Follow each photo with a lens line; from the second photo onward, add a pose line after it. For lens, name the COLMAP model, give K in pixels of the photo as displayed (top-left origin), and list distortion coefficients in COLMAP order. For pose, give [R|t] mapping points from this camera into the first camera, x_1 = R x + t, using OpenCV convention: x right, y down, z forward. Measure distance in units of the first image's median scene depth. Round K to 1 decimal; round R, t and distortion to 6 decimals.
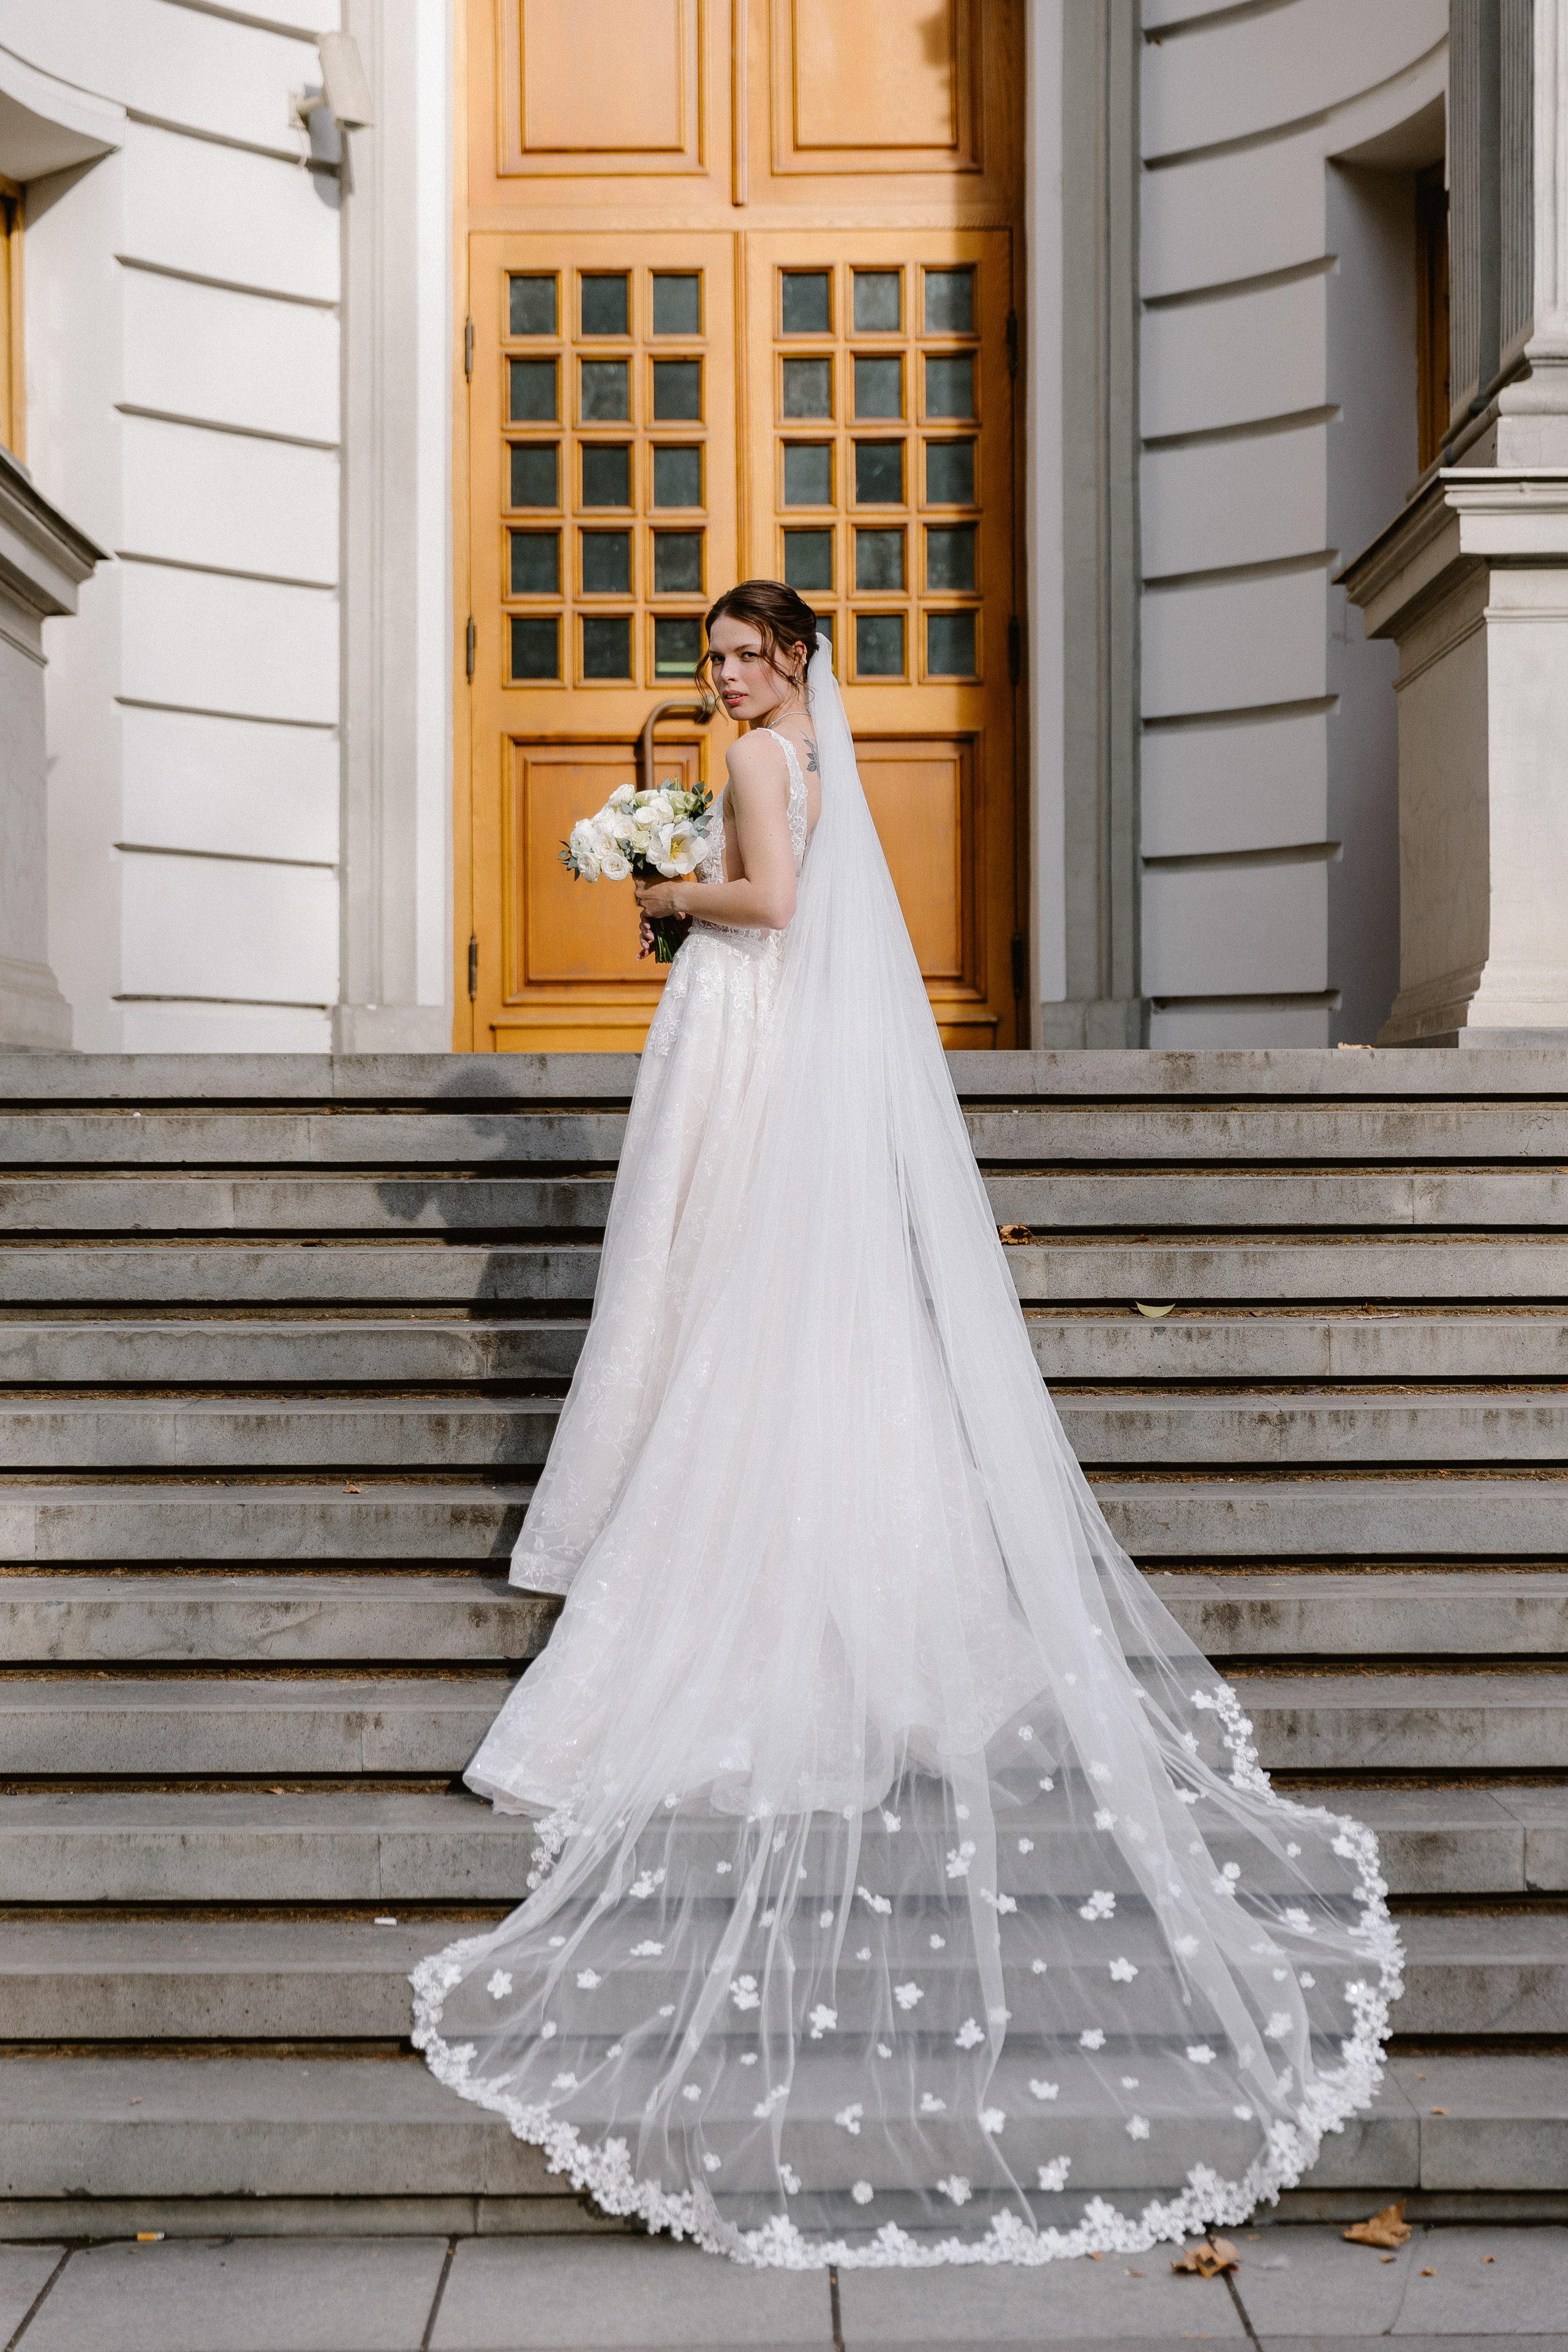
lens RADIAL K [[3561.5, 0, 773.1], [0, 3561.5, 1169.0], [0, 0, 1]] dist [0.014025, -0.078143]
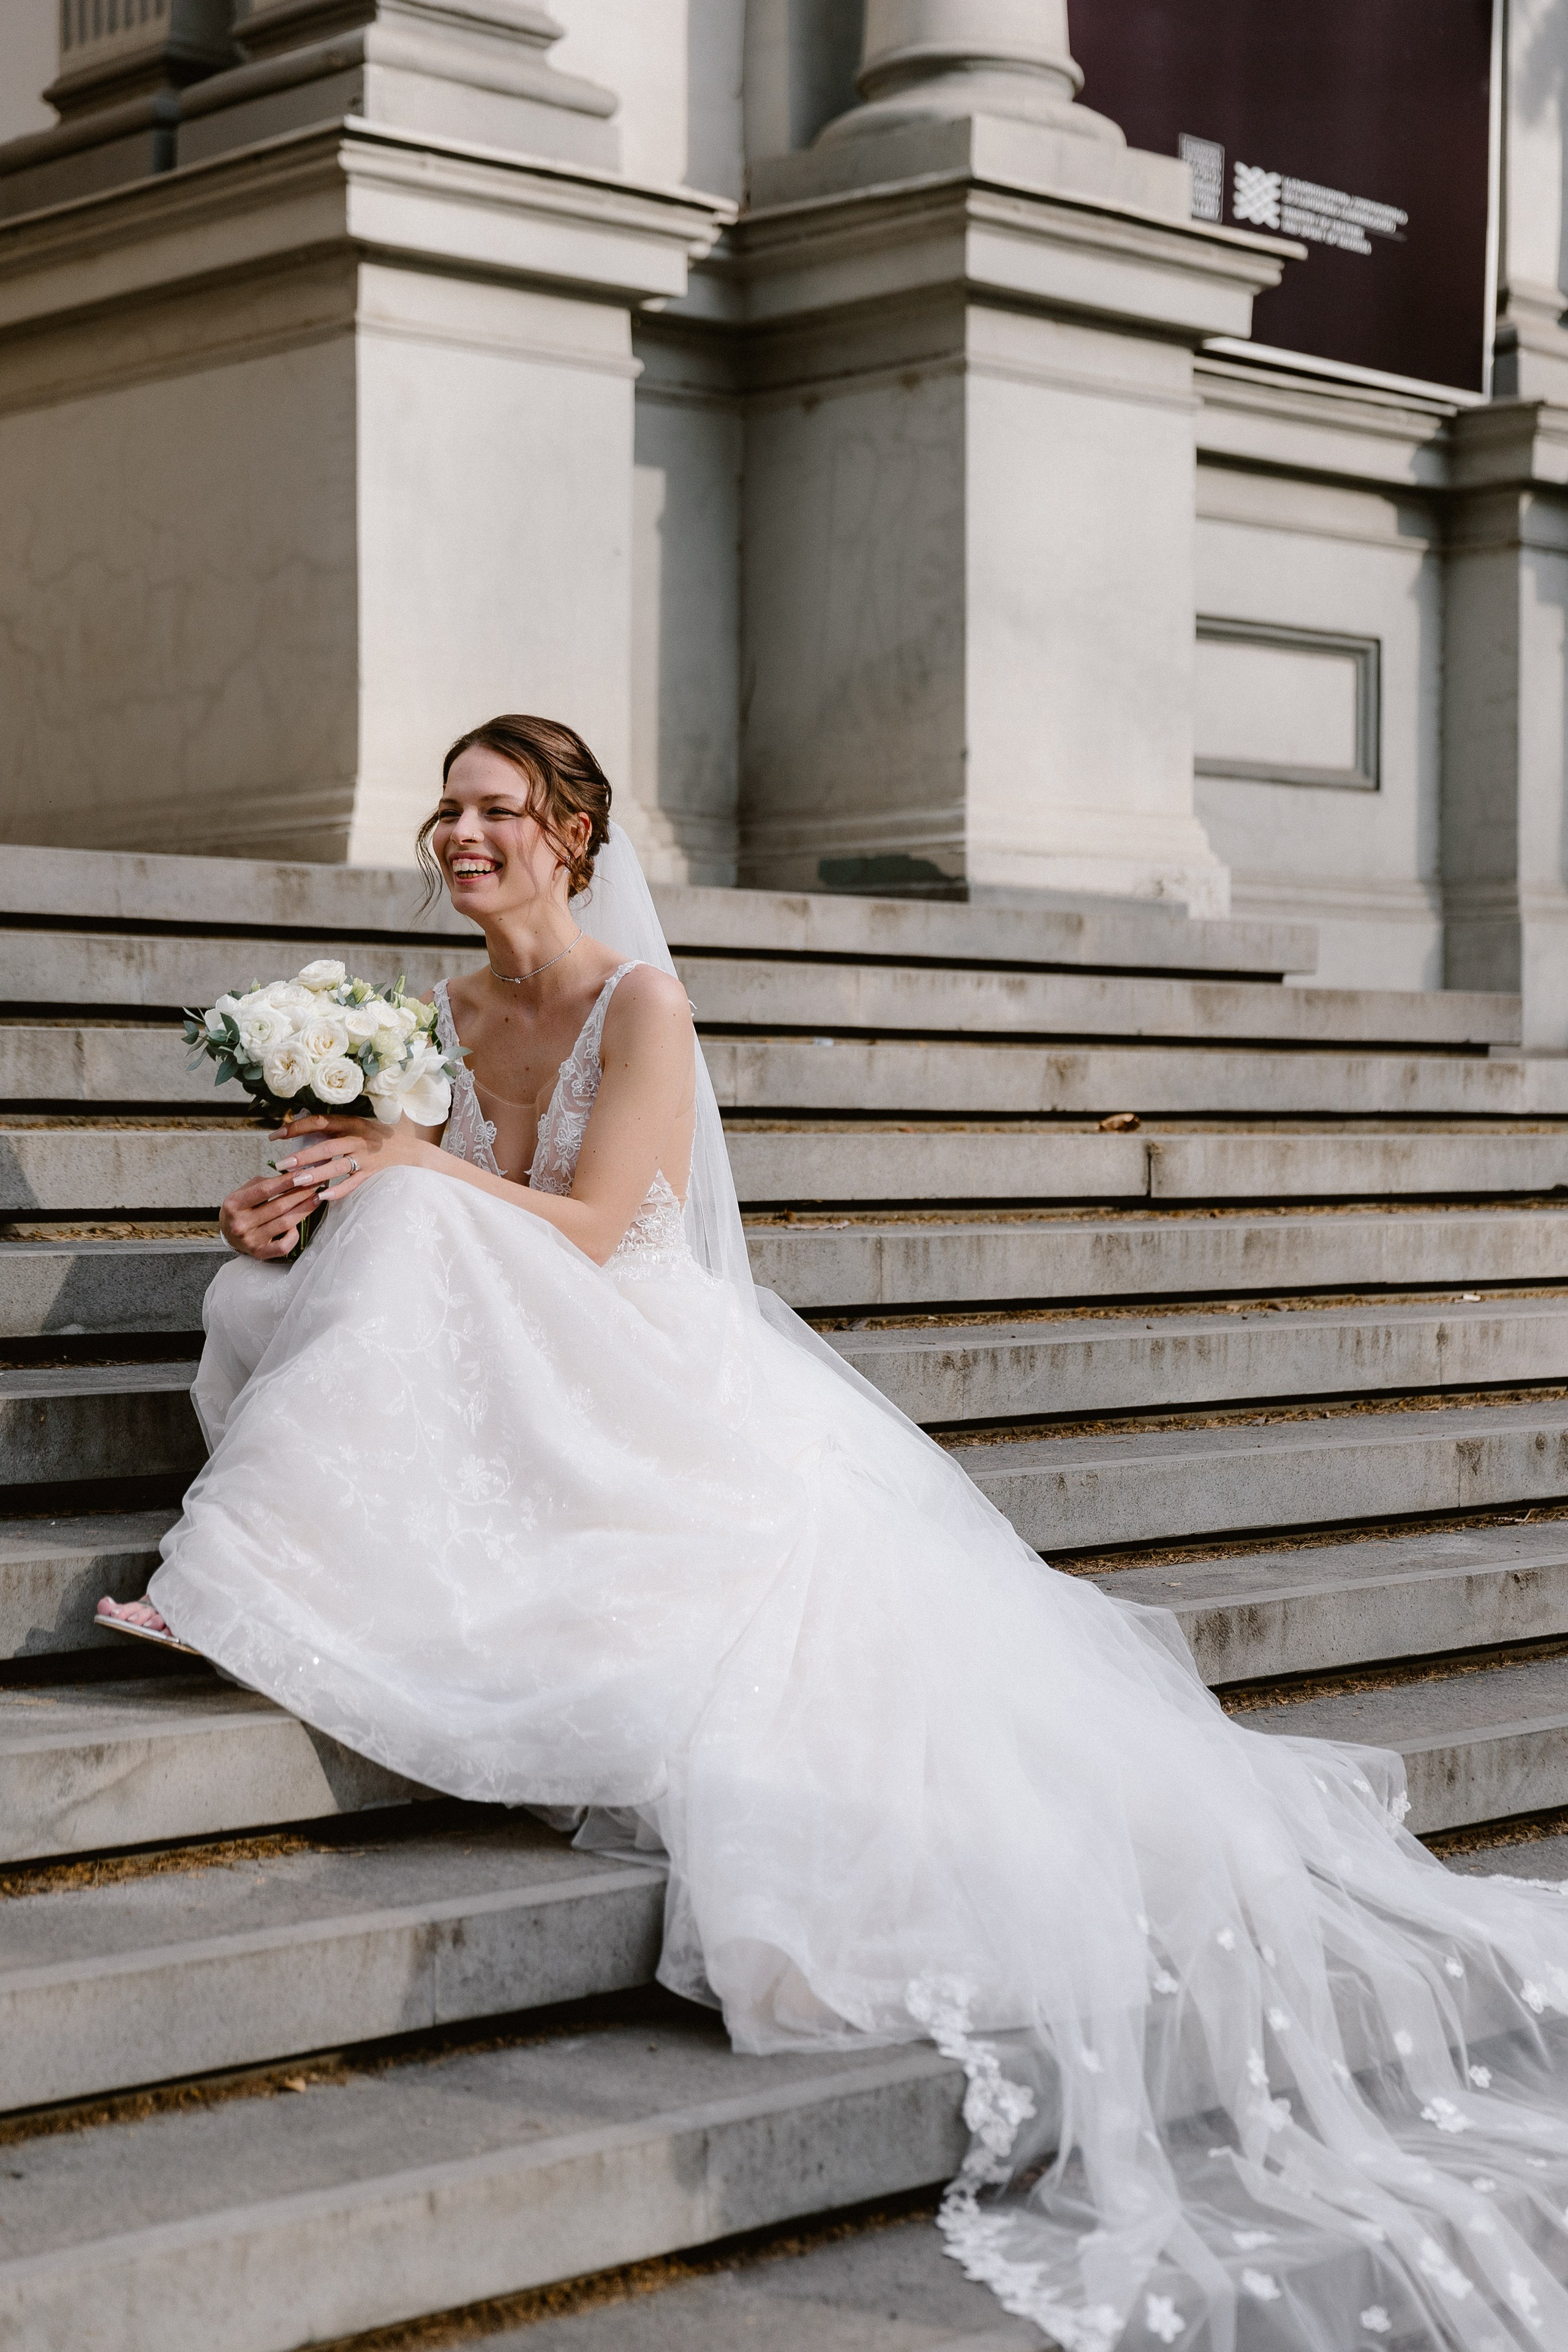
lens RADIAL K [[3958.2, 0, 784.0], [0, 3958.2, 1176.0], [0, 0, 1]] dist [0.009661, 0.056219]
pose [[0.724689, -0.001727, 0.689074, -0.245159], [-0.005943, 0.999944, 0.008757, 0.014565], [-0.689050, -0.010441, 0.724638, 0.250098]]
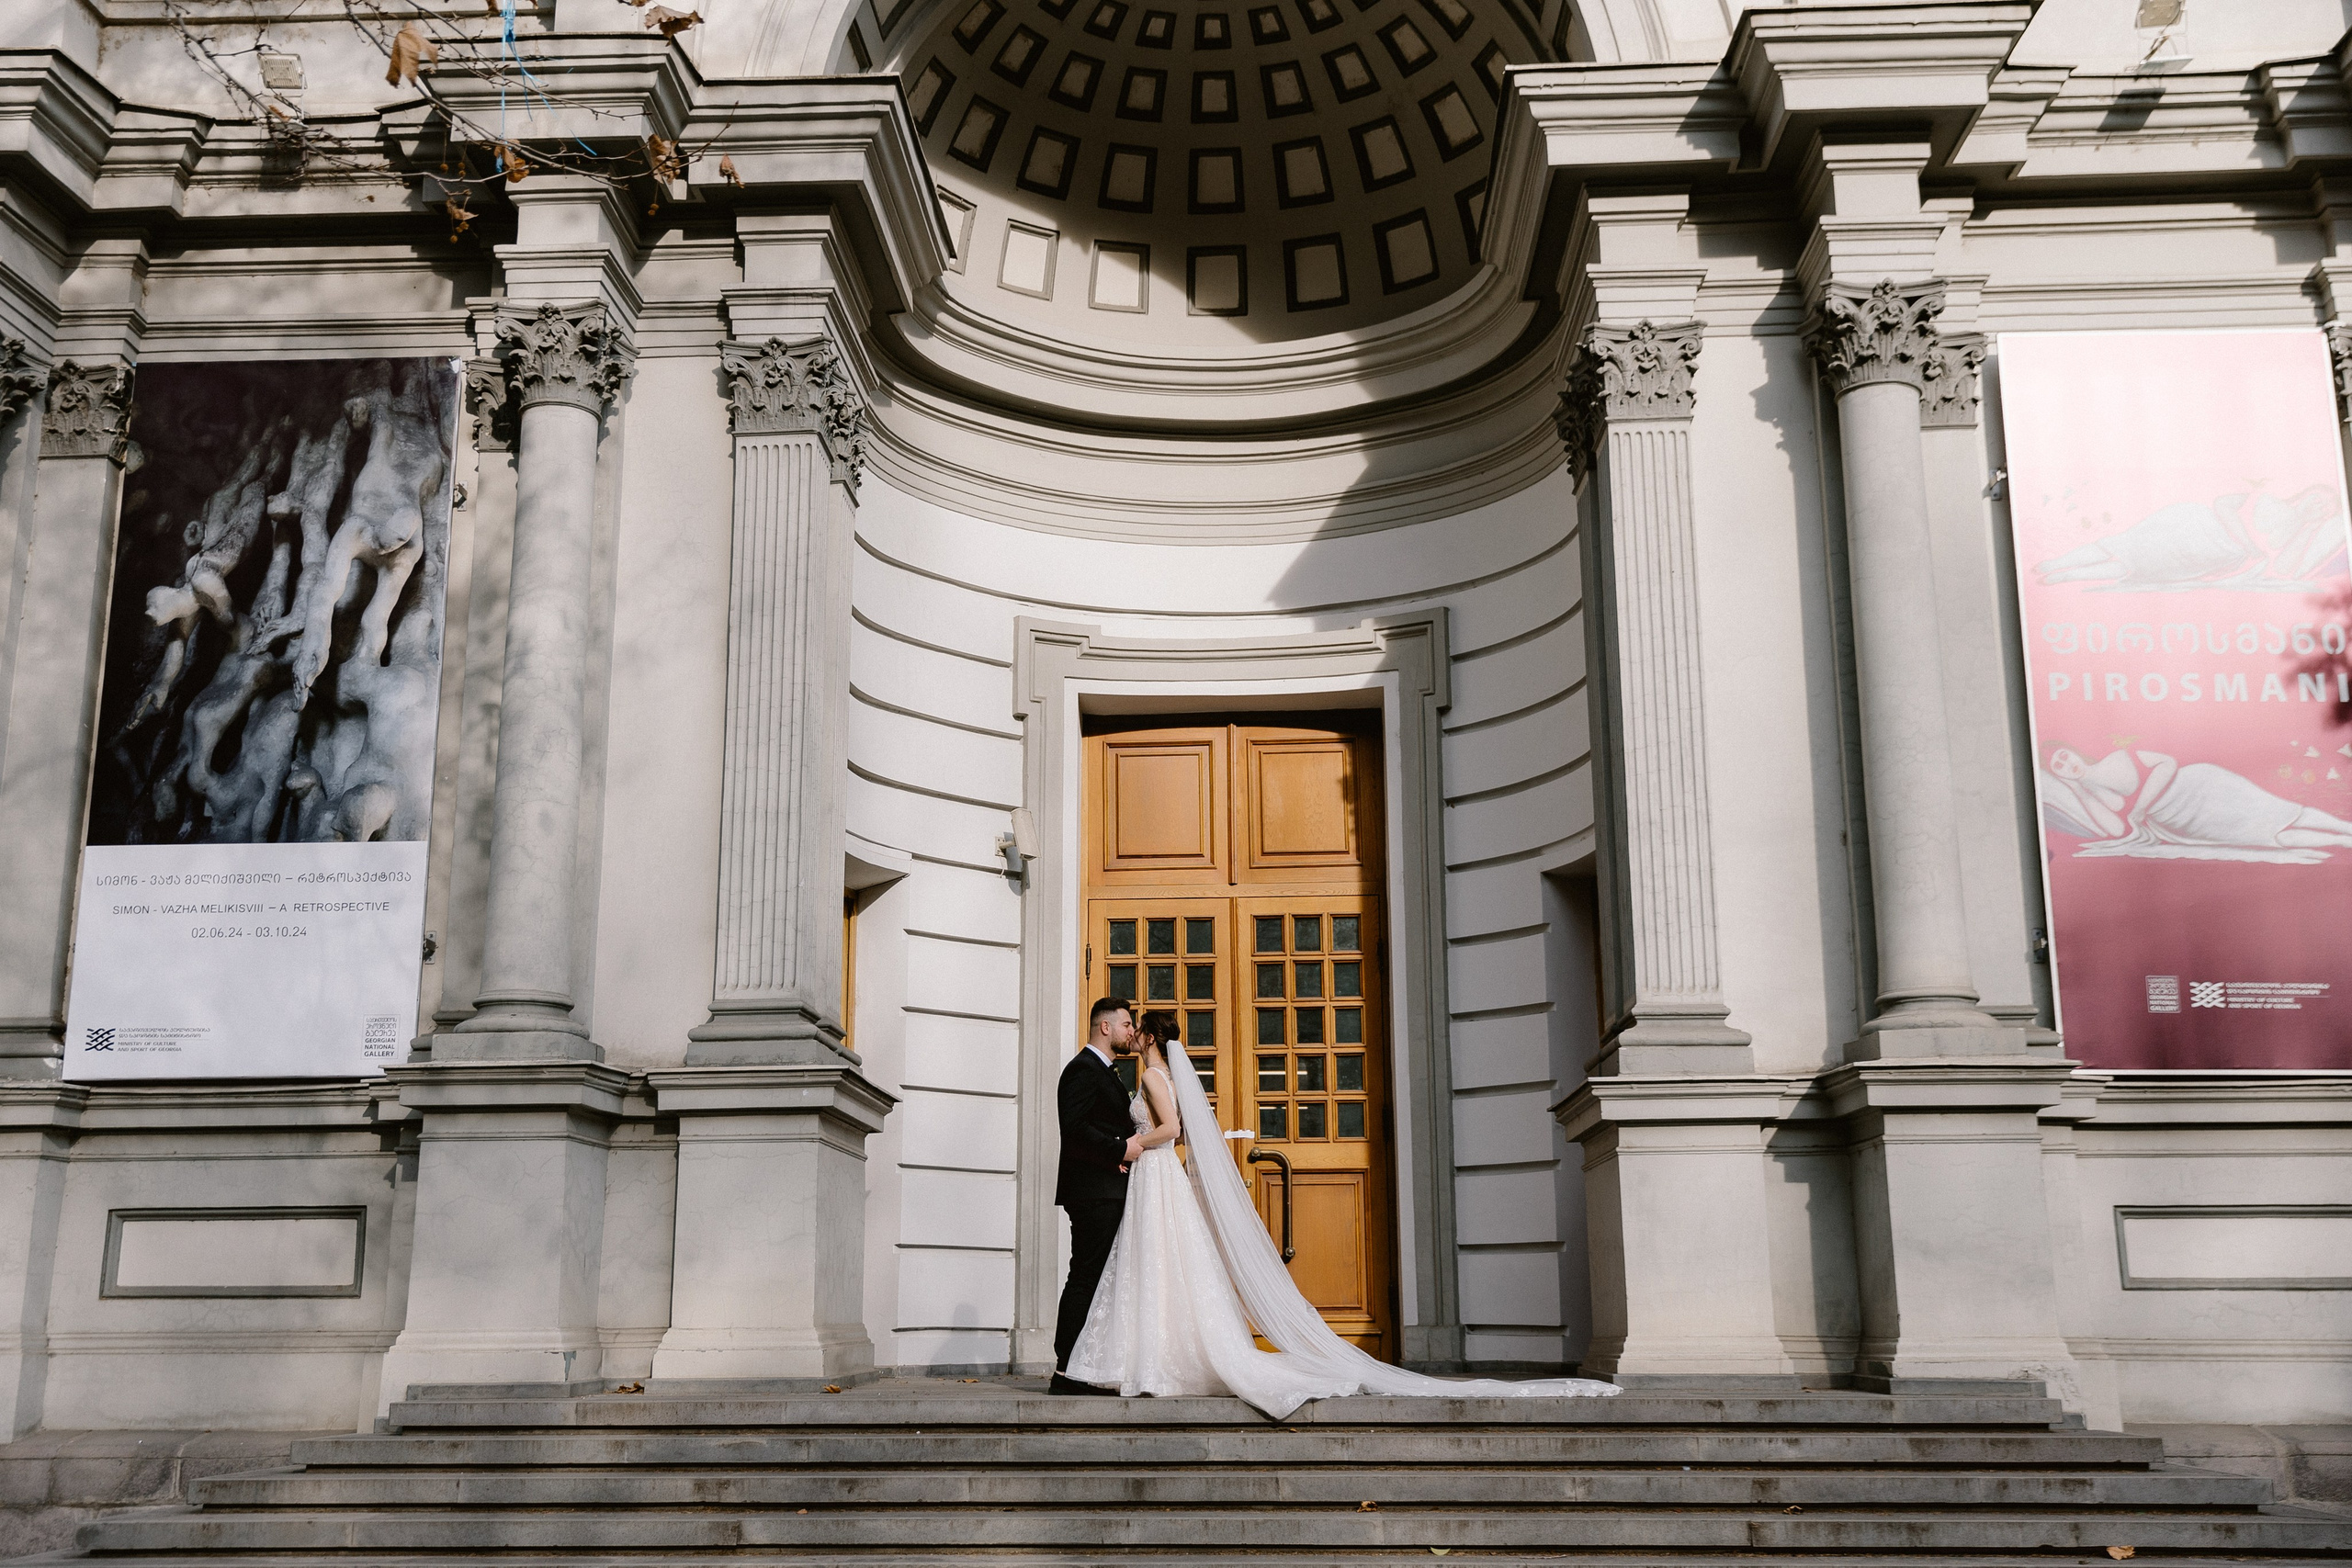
lens RADIAL K [[2279.3, 0, 1171.2], [0, 2279.3, 772.8], [0, 0, 1]] dist [0.023460, 0.006450]
pose [[0.999001, -0.010880, -0.043348, 0.011720], [0.000271, 0.971373, -0.237560, -0.047305], [0.044692, 0.237311, 0.970405, -0.197408]]
